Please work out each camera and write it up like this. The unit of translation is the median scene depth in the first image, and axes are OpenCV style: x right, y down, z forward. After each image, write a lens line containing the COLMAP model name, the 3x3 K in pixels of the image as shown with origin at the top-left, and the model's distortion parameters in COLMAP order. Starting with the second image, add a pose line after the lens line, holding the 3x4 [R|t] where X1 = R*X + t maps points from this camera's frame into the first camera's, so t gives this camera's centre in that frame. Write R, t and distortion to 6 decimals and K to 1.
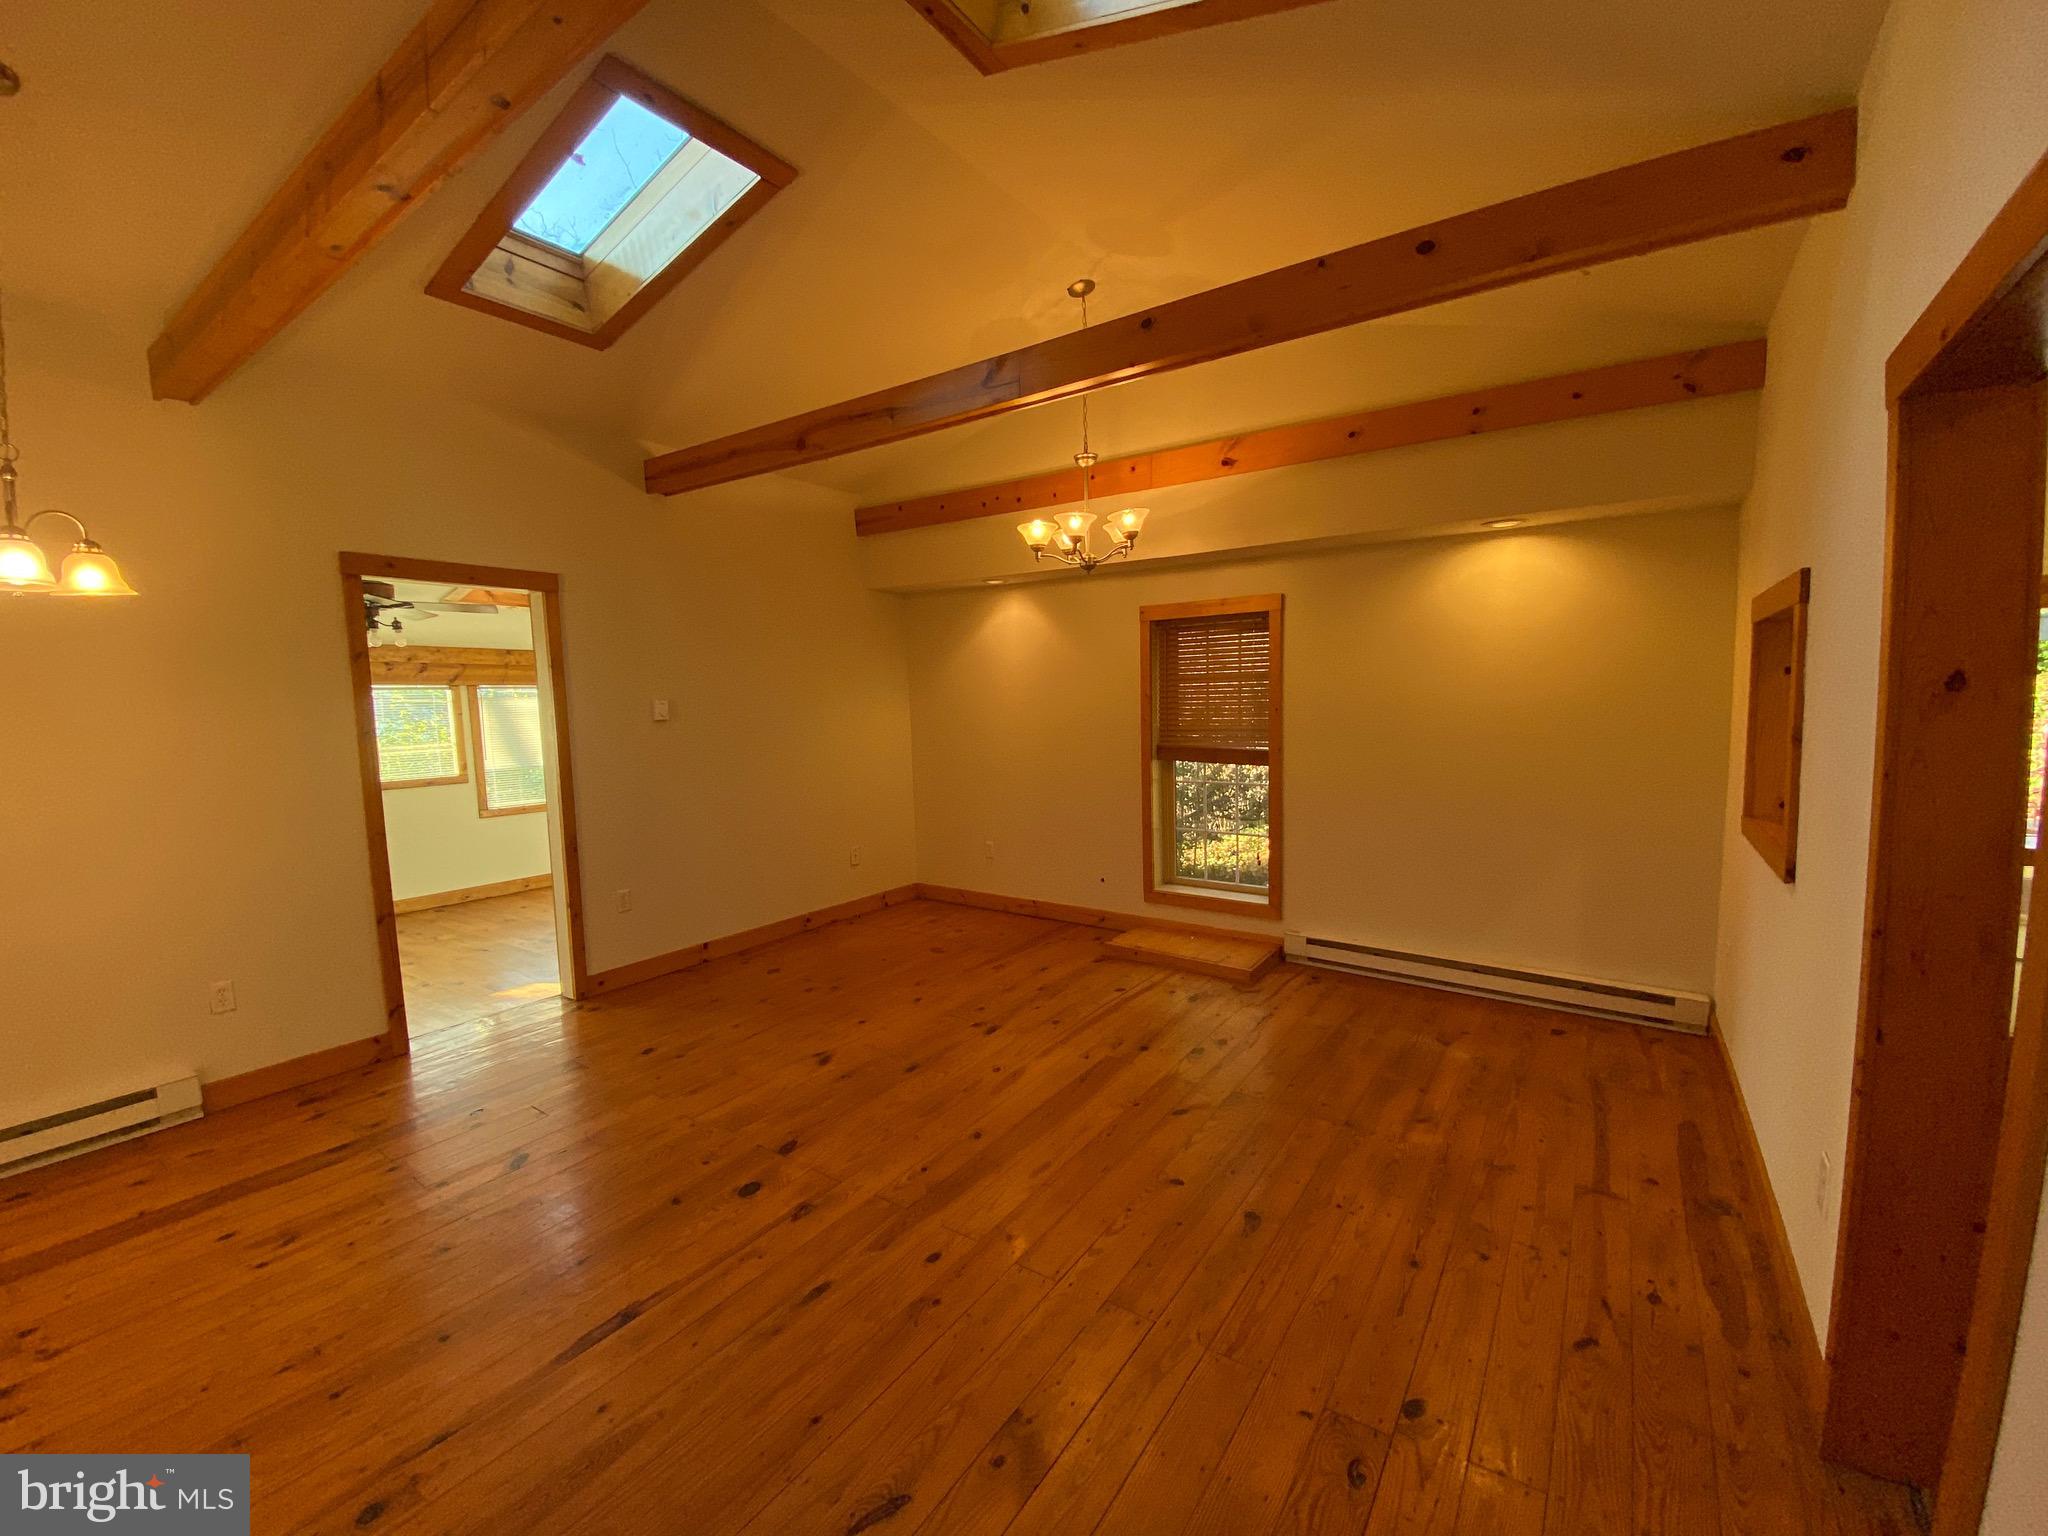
lens RADIAL K [[840.2, 0, 1007.2], [0, 840.2, 770.4], [0, 0, 1]] dist [0.008862, -0.010094]
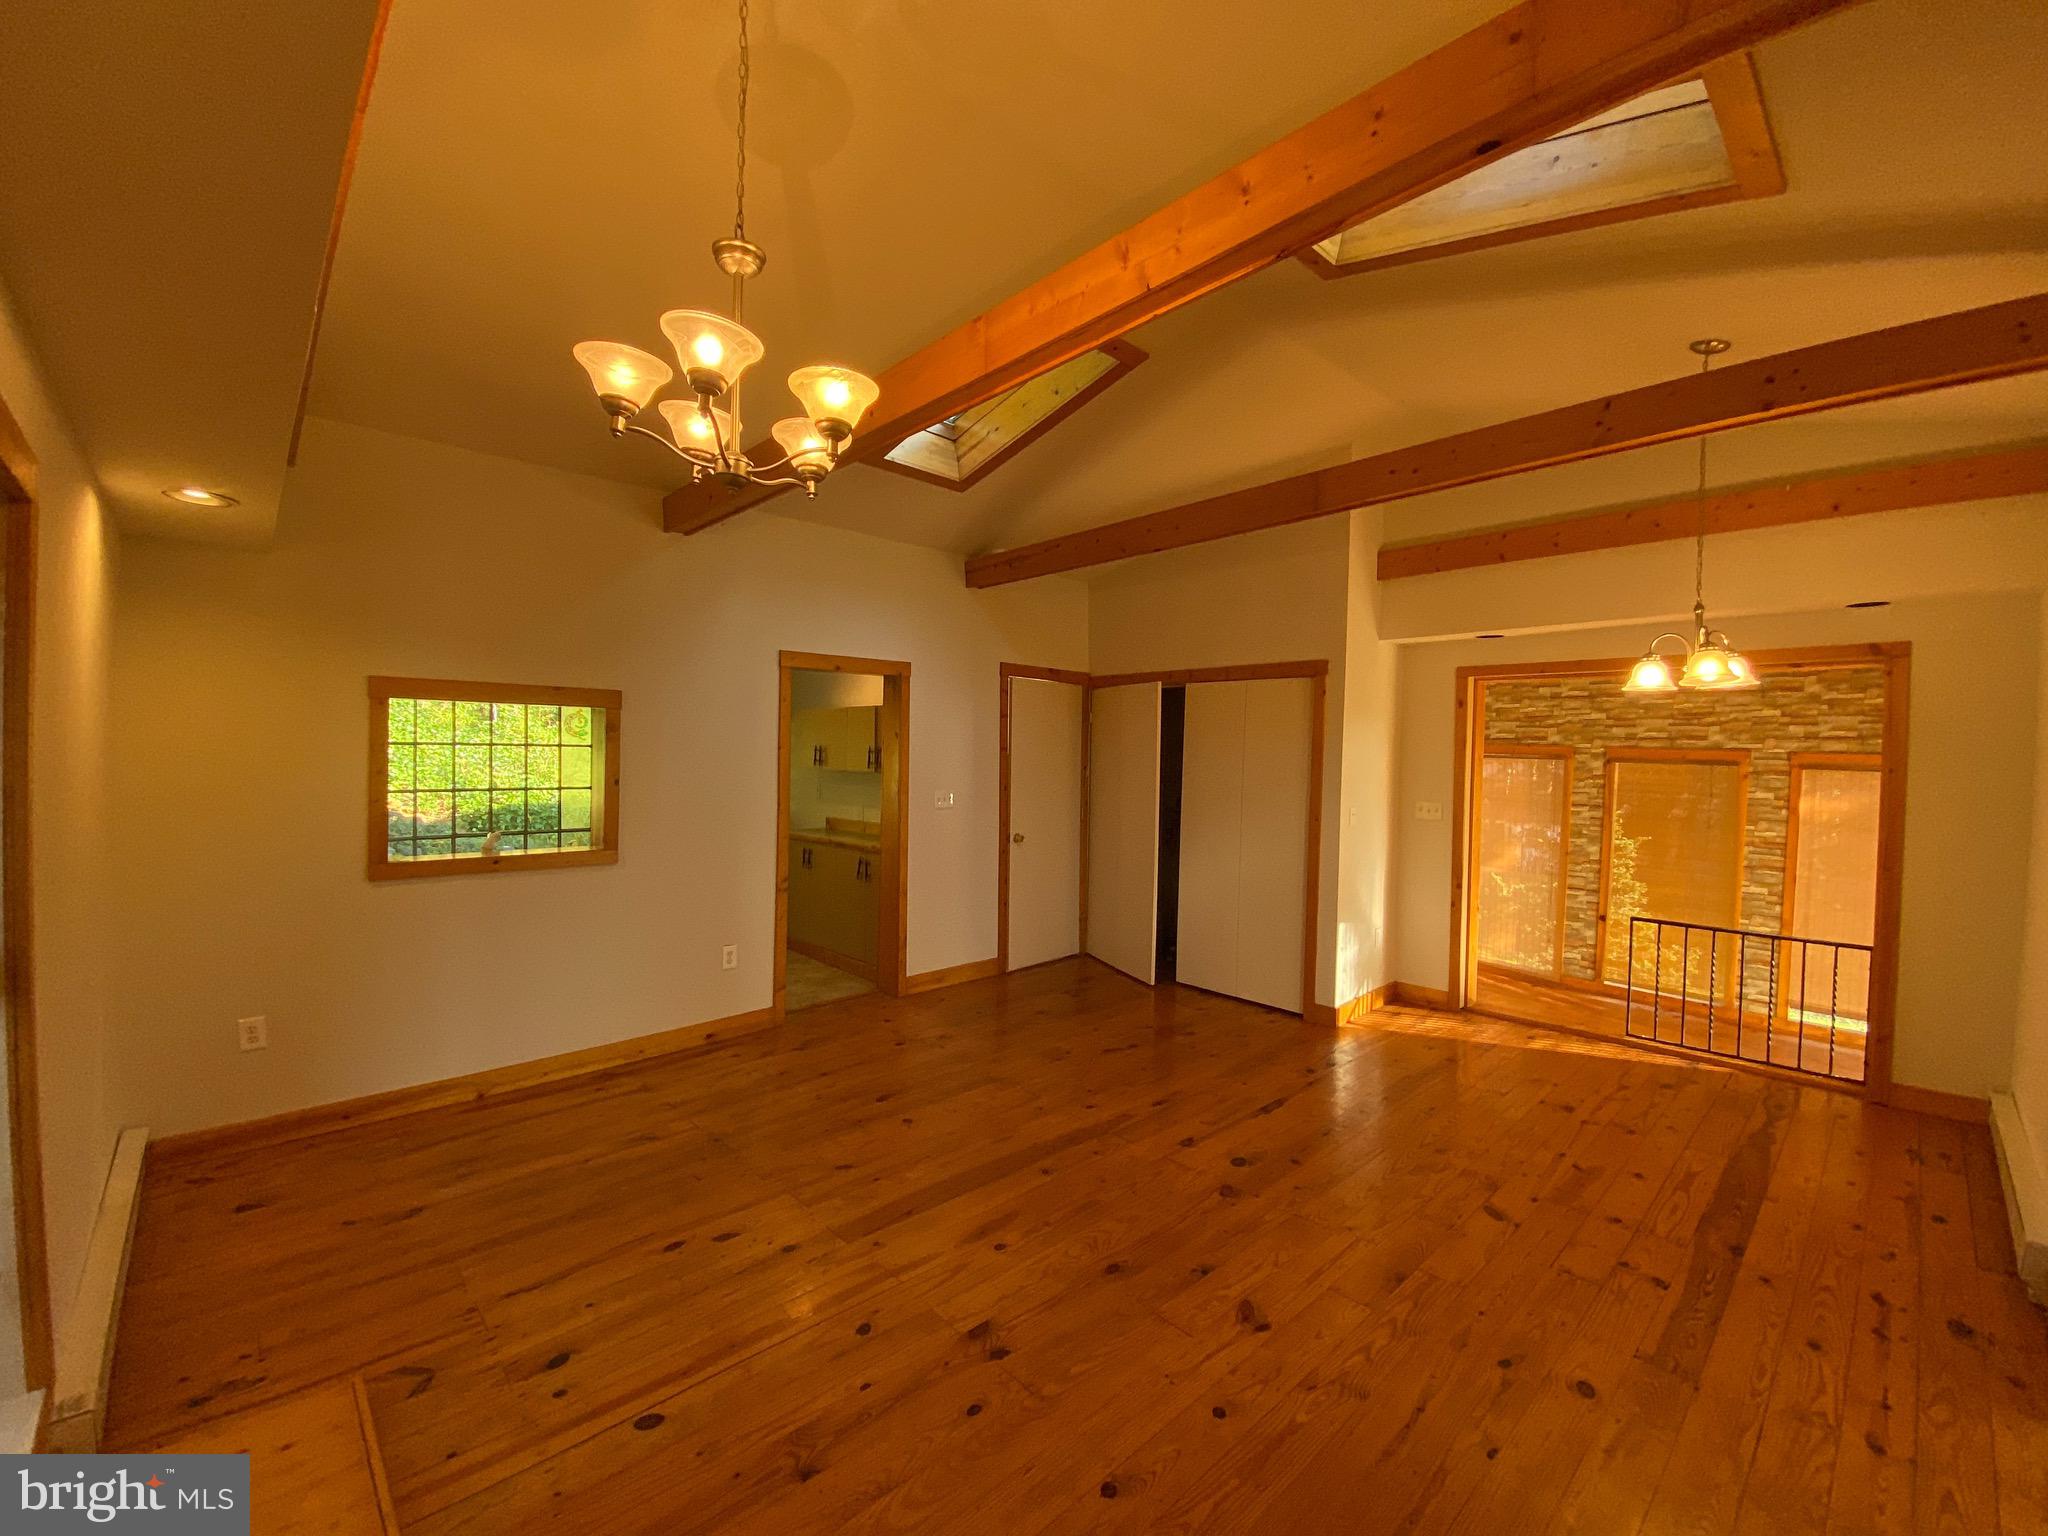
lens RADIAL K [[840.2, 0, 1019.7], [0, 840.2, 775.7], [0, 0, 1]] dist [0.008862, -0.010094]
pose [[-0.981452, -0.003080, 0.191682, -0.149700], [0.018535, 0.993663, 0.110866, -0.131063], [-0.190809, 0.112363, -0.975175, 1.452816]]
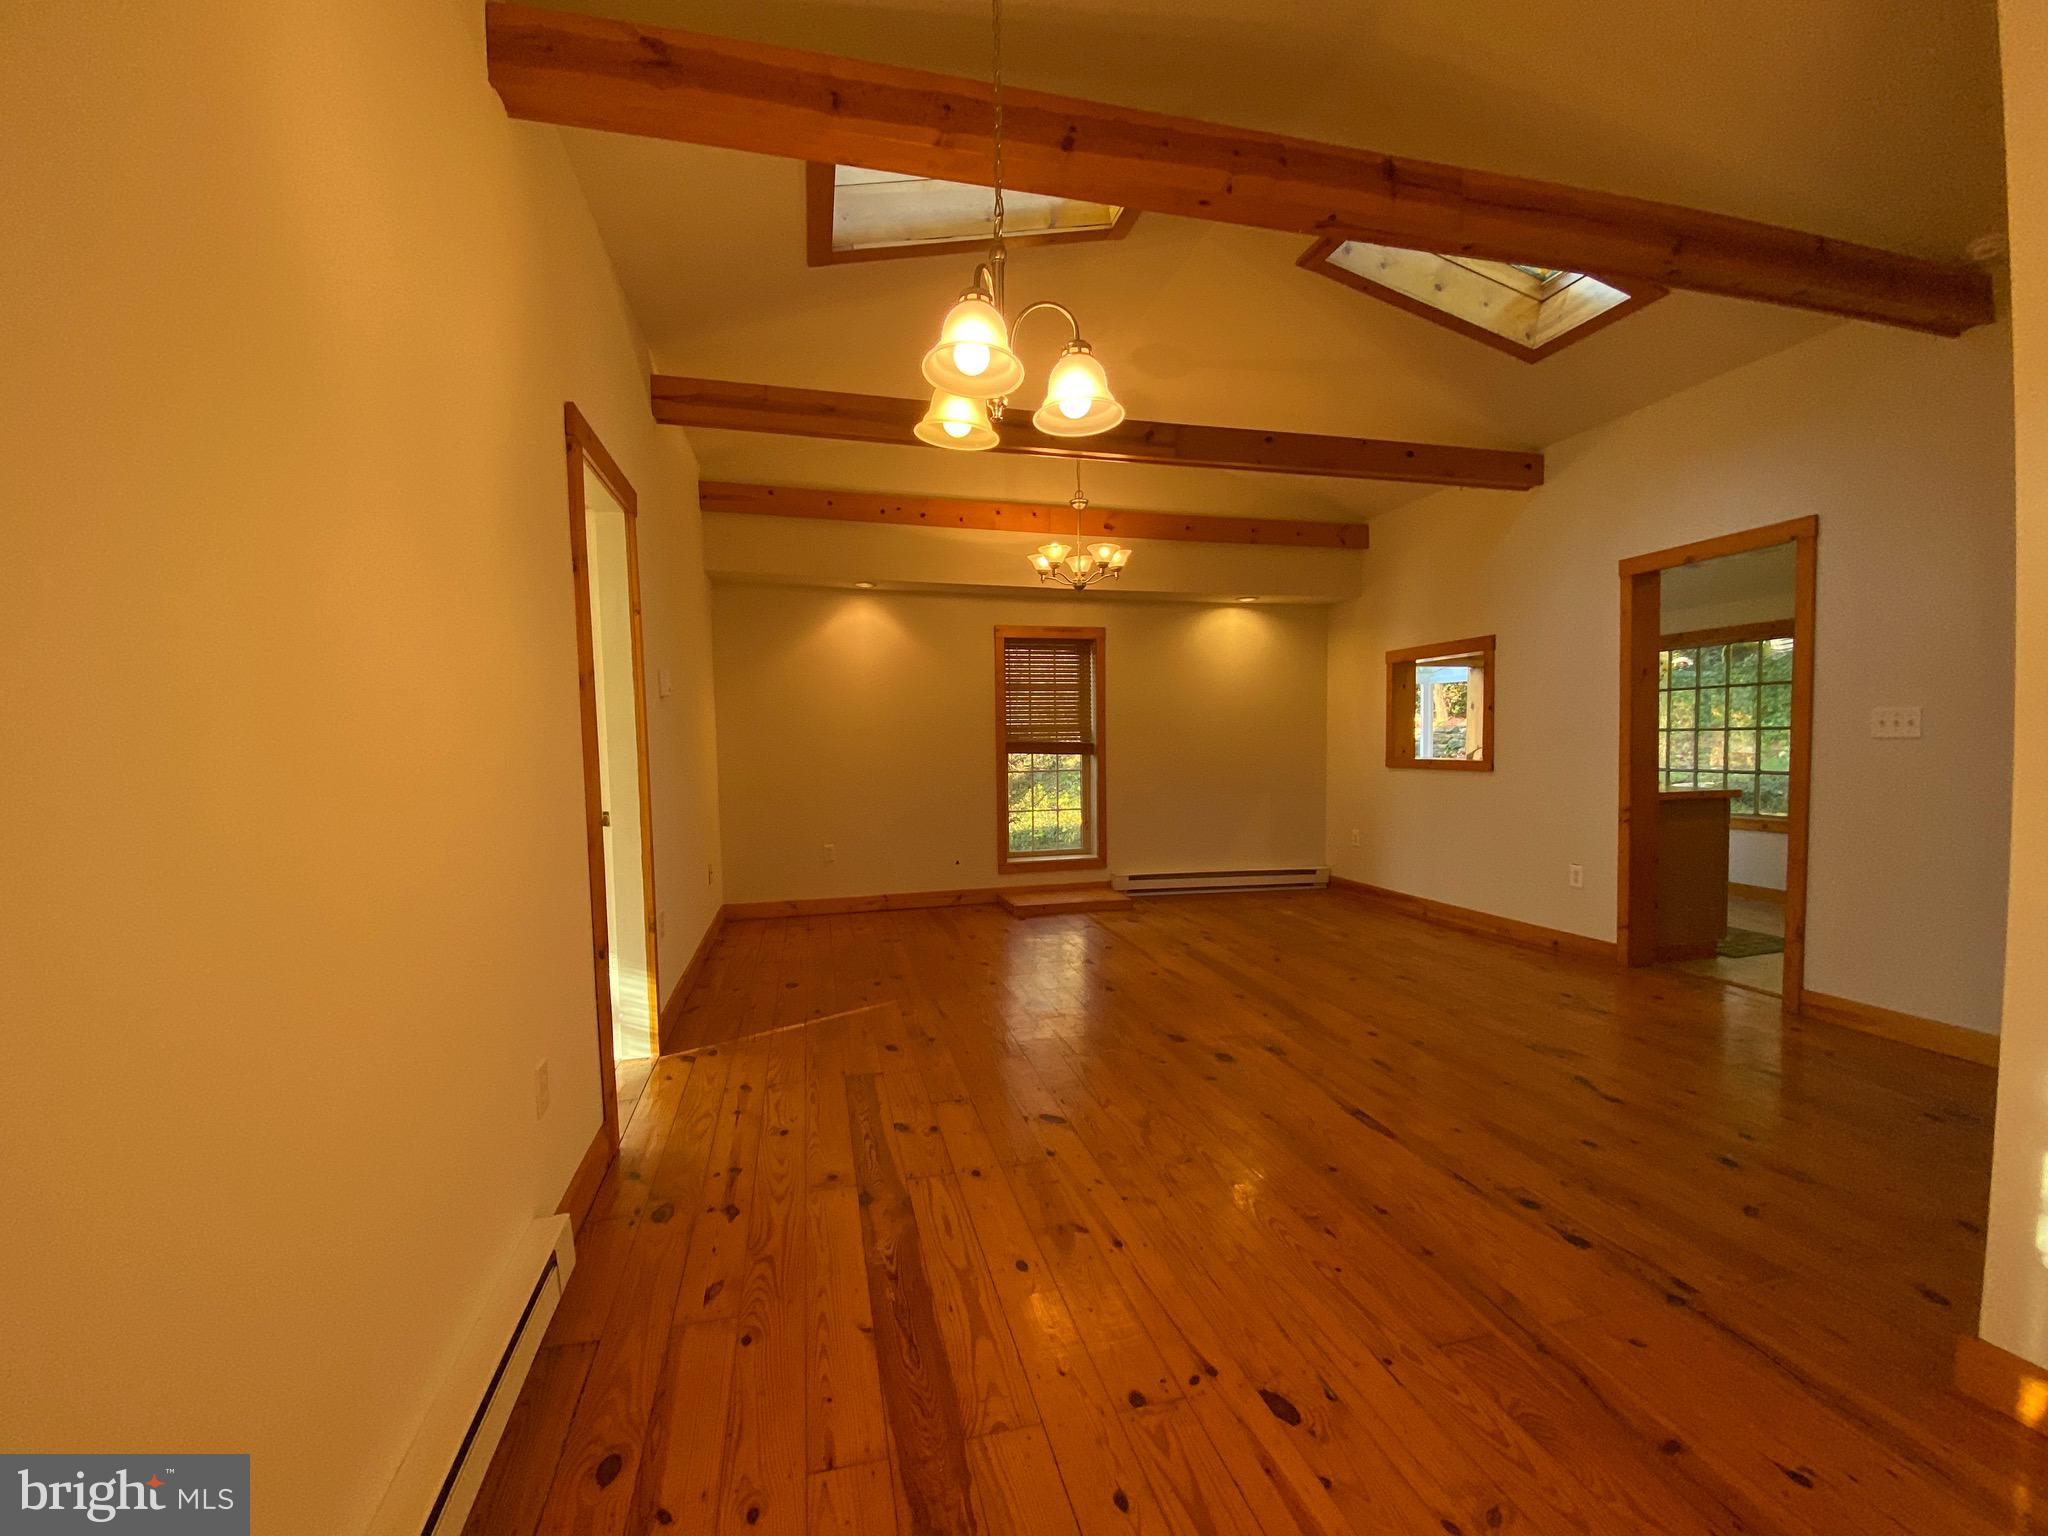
lens RADIAL K [[840.2, 0, 1009.3], [0, 840.2, 771.7], [0, 0, 1]] dist [0.008862, -0.010094]
pose [[0.652342, -0.016602, 0.757743, -0.939003], [0.066851, 0.997124, -0.035705, 0.074082], [-0.754971, 0.073948, 0.651575, 0.278854]]
